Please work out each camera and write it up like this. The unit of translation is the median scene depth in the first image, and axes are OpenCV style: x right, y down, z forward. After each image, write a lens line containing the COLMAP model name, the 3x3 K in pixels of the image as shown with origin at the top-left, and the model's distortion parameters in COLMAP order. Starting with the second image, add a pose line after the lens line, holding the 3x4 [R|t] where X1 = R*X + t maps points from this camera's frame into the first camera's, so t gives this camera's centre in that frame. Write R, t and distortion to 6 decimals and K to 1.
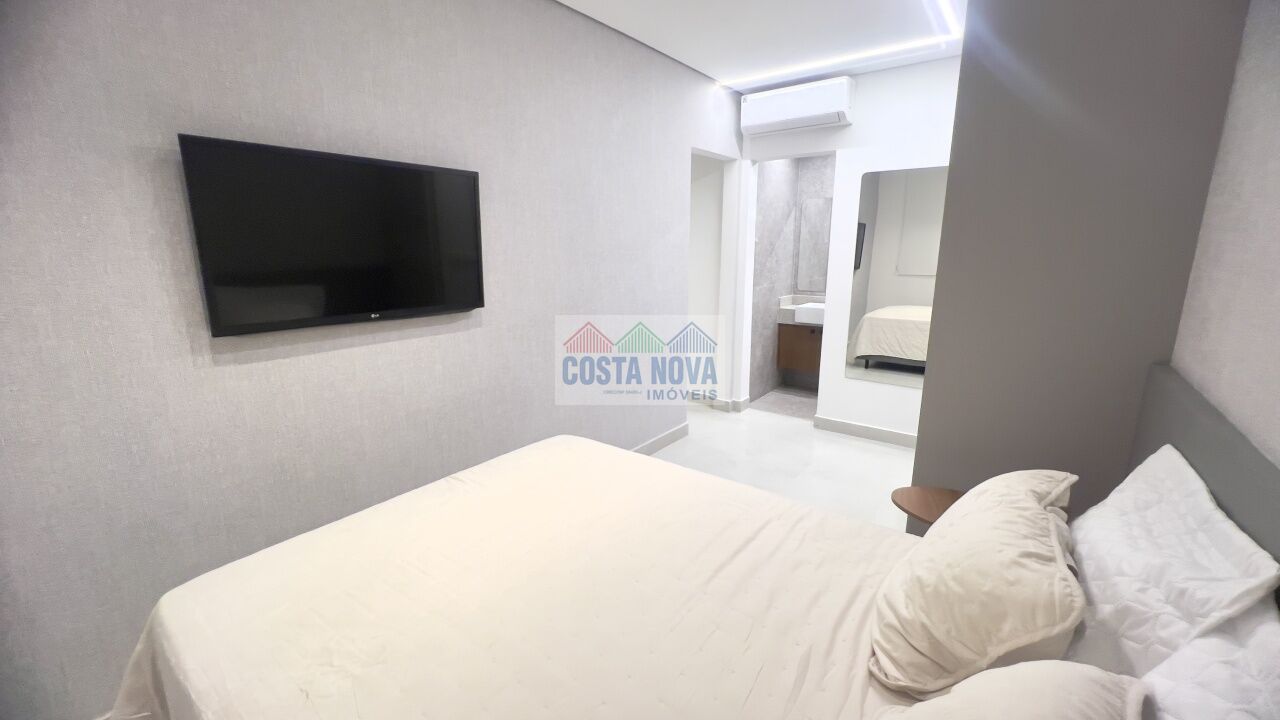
lens RADIAL K [[512.8, 0, 640.6], [0, 512.8, 355.1], [0, 0, 1]] dist [-0.001739, 0.000437]
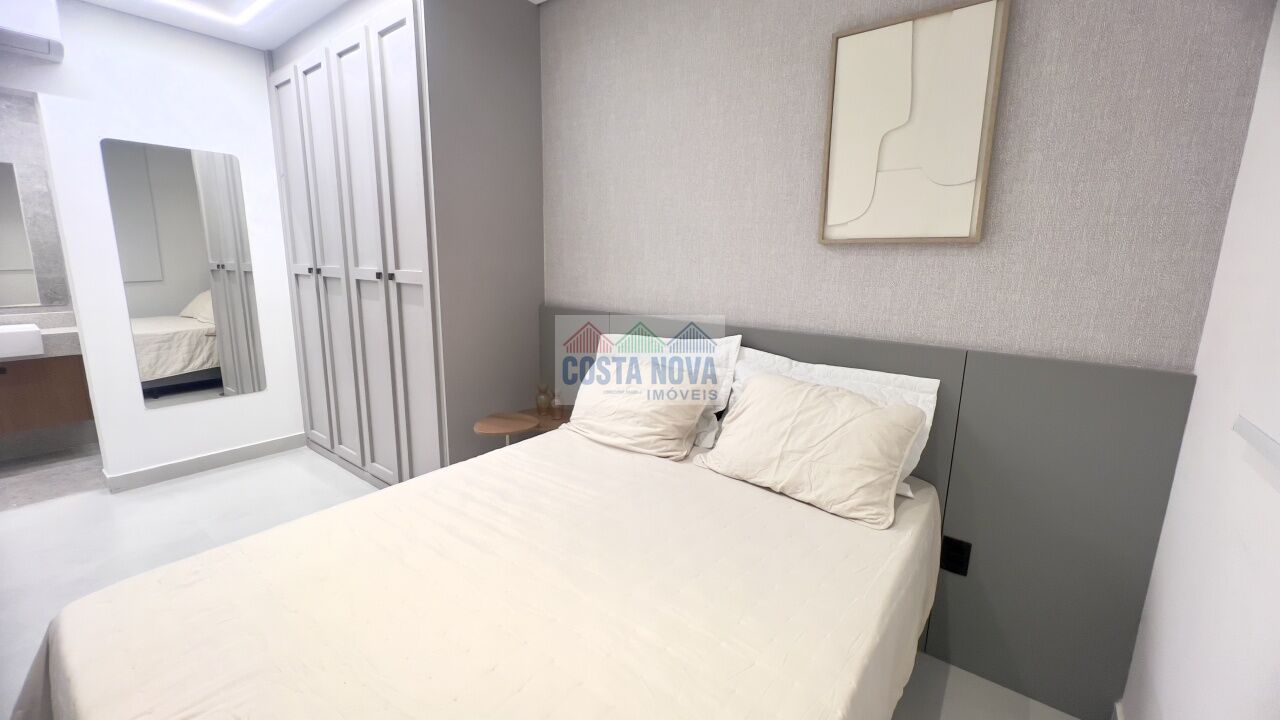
lens RADIAL K [[512.8, 0, 640.6], [0, 512.8, 355.1], [0, 0, 1]] dist [-0.001739, 0.000437]
pose [[0.000711, -0.189866, 0.981810, -0.348087], [0.186780, 0.964557, 0.186395, -0.041939], [-0.982402, 0.183249, 0.036149, 0.252768]]
